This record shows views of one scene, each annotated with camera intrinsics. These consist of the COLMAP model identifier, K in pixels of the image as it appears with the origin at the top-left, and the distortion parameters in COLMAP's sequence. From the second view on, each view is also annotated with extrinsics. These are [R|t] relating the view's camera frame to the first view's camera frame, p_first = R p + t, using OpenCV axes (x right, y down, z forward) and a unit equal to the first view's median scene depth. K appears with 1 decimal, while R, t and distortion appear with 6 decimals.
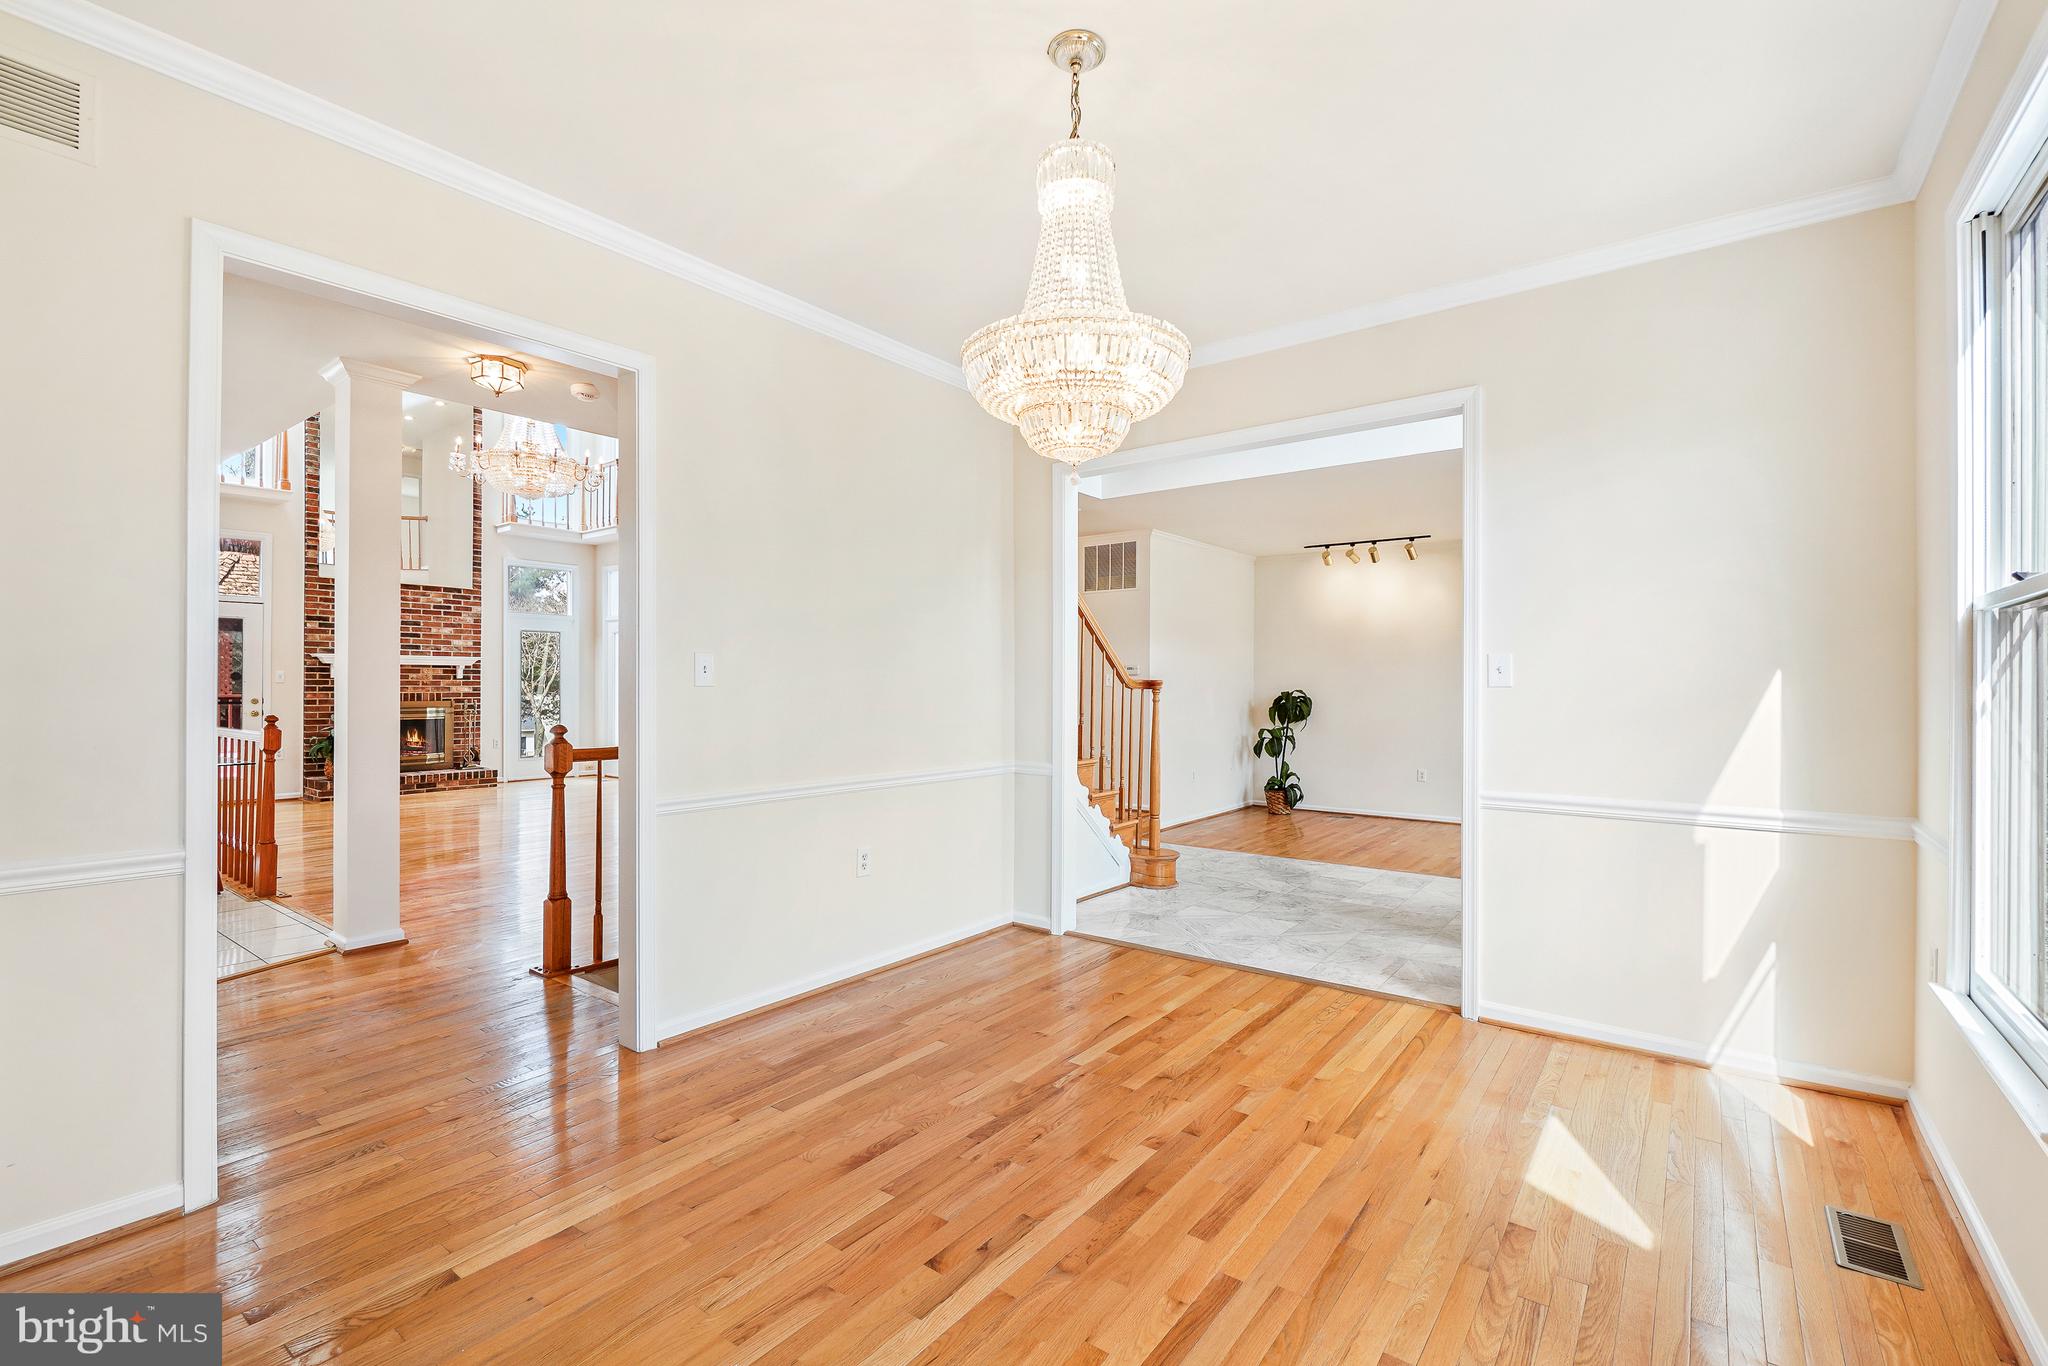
lens RADIAL K [[911.2, 0, 1012.5], [0, 911.2, 680.8], [0, 0, 1]] dist [-0.001591, 0.000056]
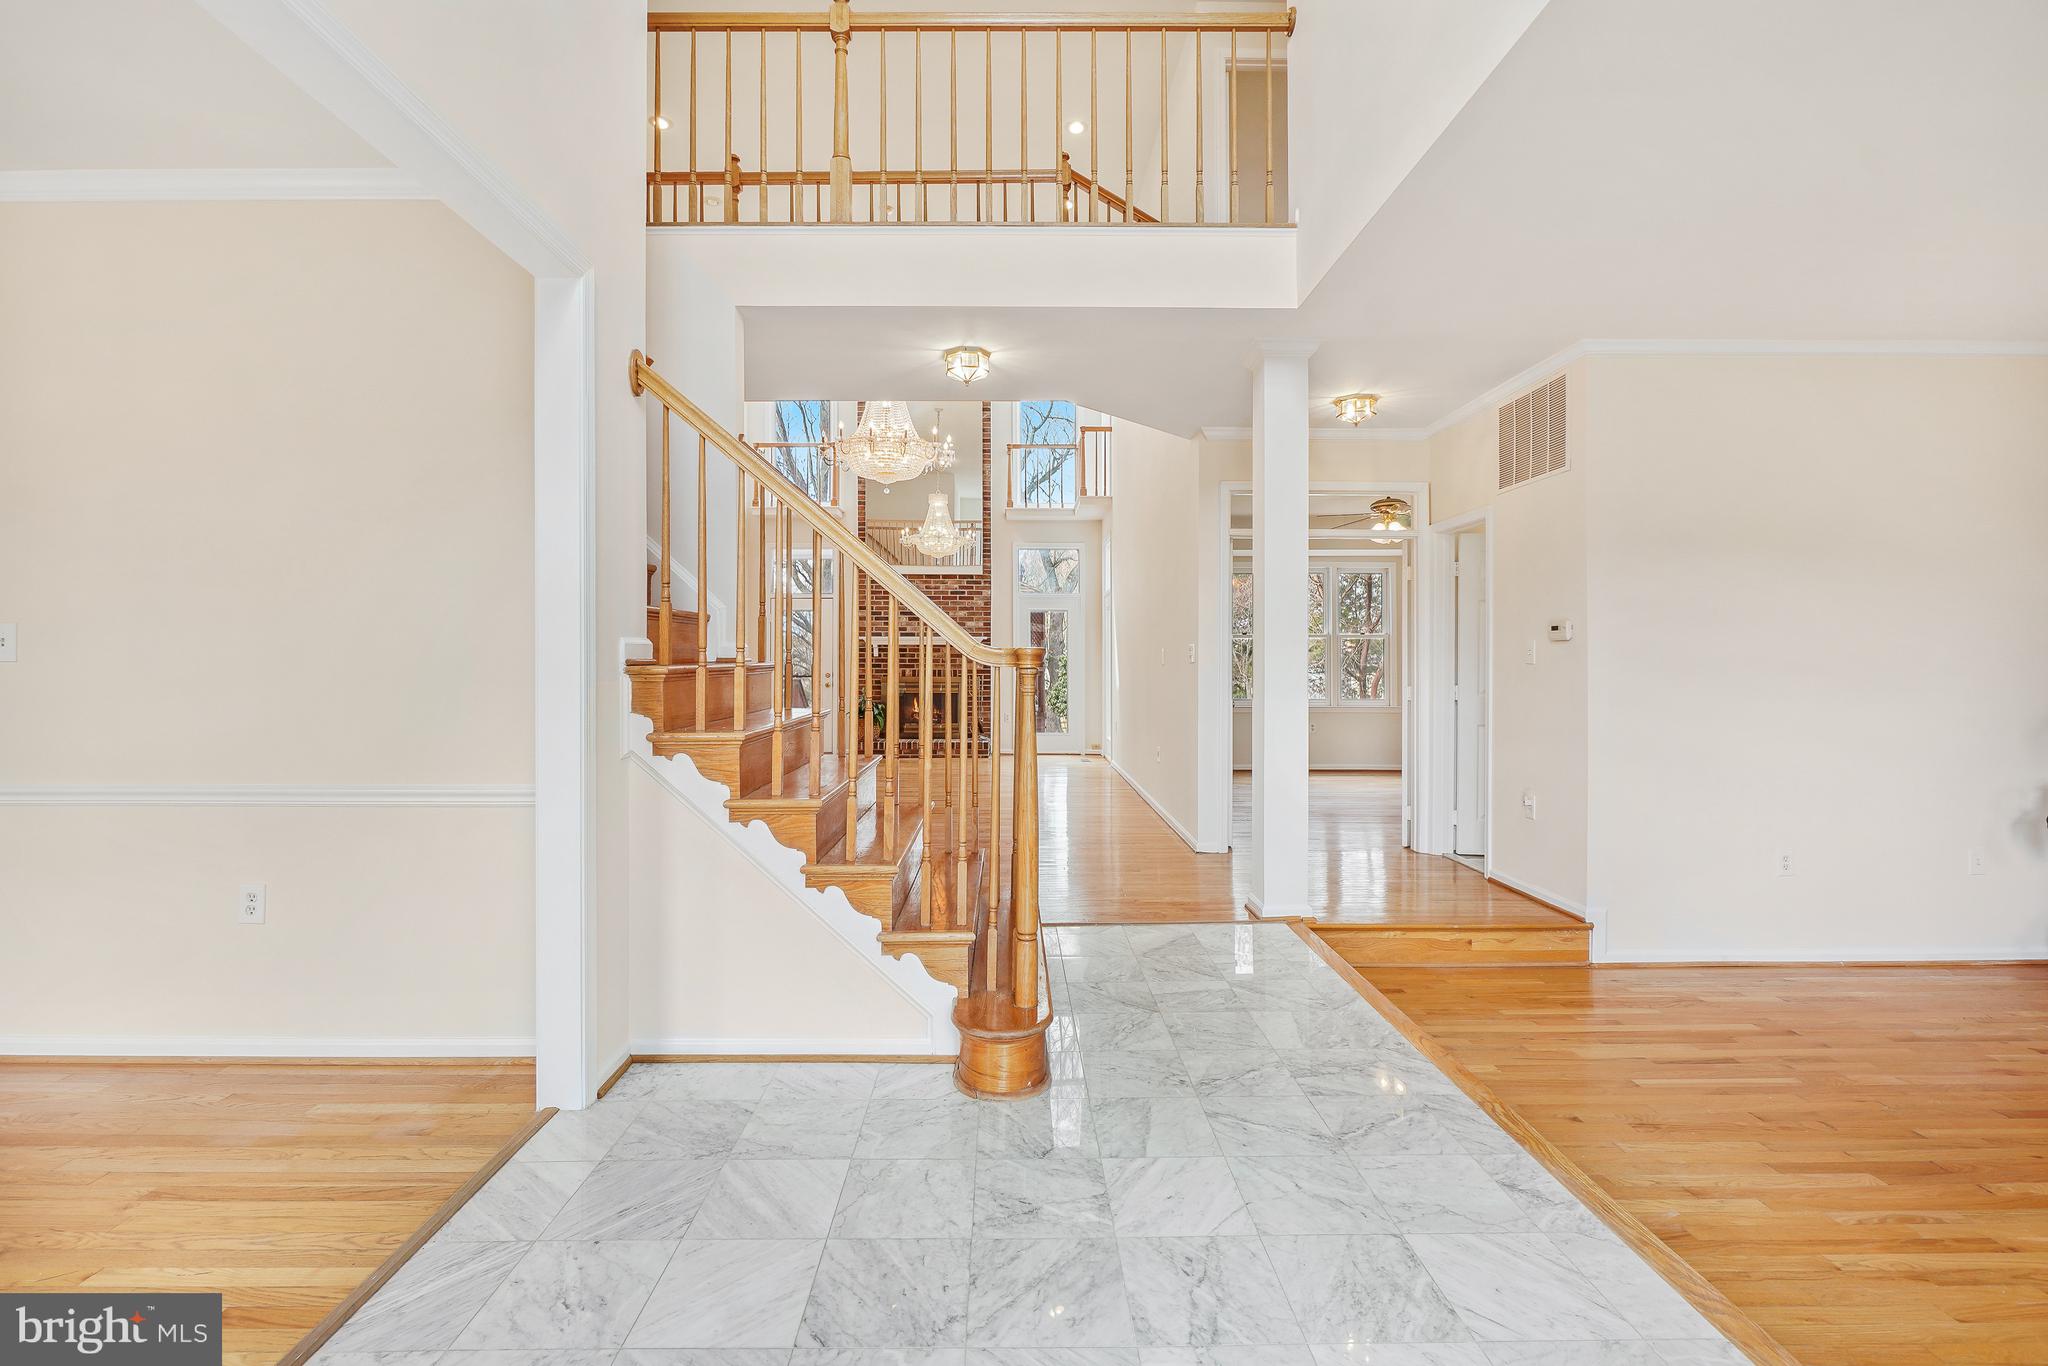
lens RADIAL K [[890.0, 0, 1024.0], [0, 890.0, 683.0], [0, 0, 1]] dist [-0.002015, -0.000225]
pose [[0.615920, 0.019099, -0.787577, 0.285813], [0.000868, 0.999689, 0.024922, 0.002608], [0.787808, -0.016034, 0.615712, 0.393901]]
